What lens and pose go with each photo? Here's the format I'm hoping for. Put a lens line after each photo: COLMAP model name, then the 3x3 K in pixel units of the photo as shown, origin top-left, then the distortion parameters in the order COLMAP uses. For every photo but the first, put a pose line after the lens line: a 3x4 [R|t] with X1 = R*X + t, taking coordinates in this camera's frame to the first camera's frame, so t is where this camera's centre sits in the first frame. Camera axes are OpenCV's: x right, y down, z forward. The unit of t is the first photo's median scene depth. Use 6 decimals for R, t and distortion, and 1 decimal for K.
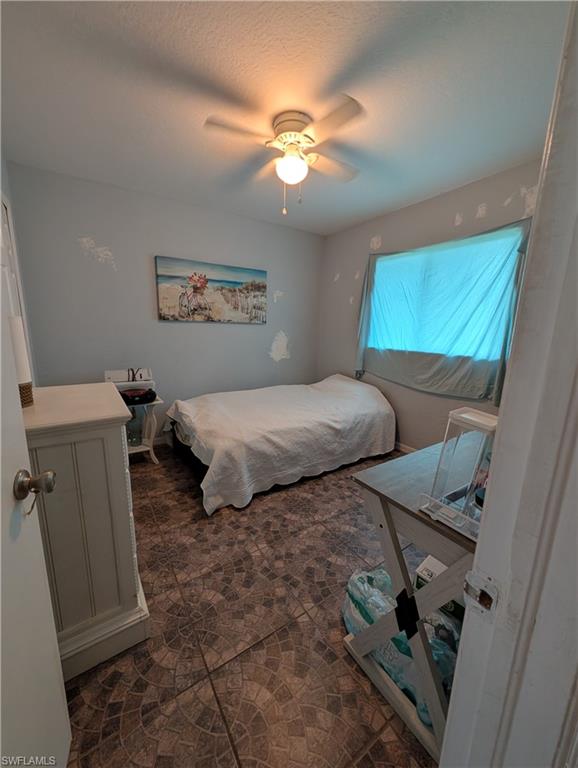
lens RADIAL K [[293.2, 0, 288.6], [0, 293.2, 383.2], [0, 0, 1]] dist [-0.003110, 0.000379]
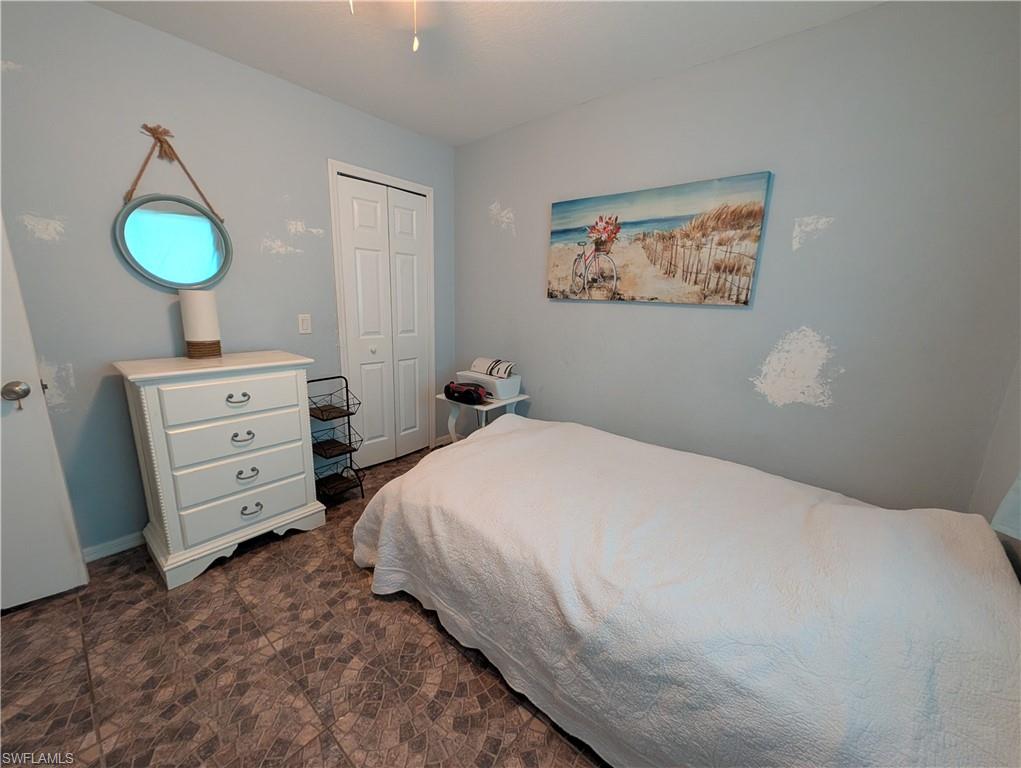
lens RADIAL K [[389.7, 0, 511.1], [0, 389.7, 384.4], [0, 0, 1]] dist [-0.003110, 0.000379]
pose [[0.283064, 0.197175, -0.938614, 0.414165], [-0.208135, 0.967947, 0.140568, -0.123387], [0.936245, 0.155568, 0.315030, 0.628252]]
